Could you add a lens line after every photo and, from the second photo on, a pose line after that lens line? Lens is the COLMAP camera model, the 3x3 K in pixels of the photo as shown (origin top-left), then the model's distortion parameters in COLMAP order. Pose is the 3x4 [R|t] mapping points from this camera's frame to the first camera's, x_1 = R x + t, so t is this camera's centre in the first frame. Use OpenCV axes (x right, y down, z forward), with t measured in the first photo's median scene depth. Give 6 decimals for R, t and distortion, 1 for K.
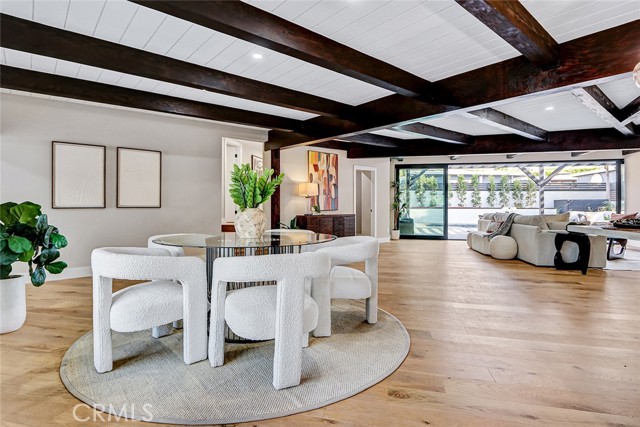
lens RADIAL K [[335.7, 0, 321.3], [0, 335.7, 210.9], [0, 0, 1]] dist [0.001261, -0.000983]
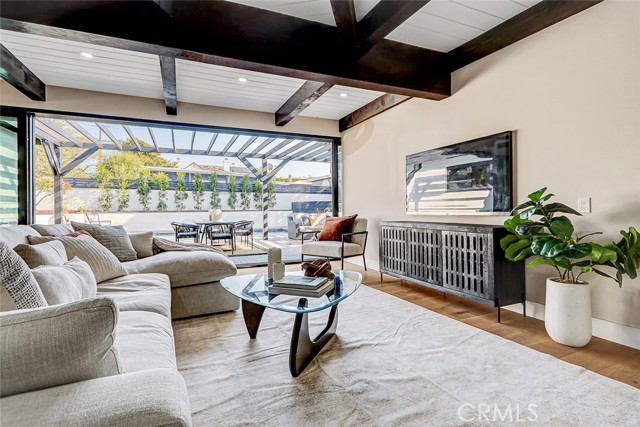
lens RADIAL K [[291.1, 0, 307.3], [0, 291.1, 205.5], [0, 0, 1]] dist [0.003031, -0.001936]
pose [[0.818667, -0.005879, 0.574238, 0.561835], [0.022738, 0.999495, -0.022183, -0.002015], [-0.573818, 0.031217, 0.818388, 0.620282]]
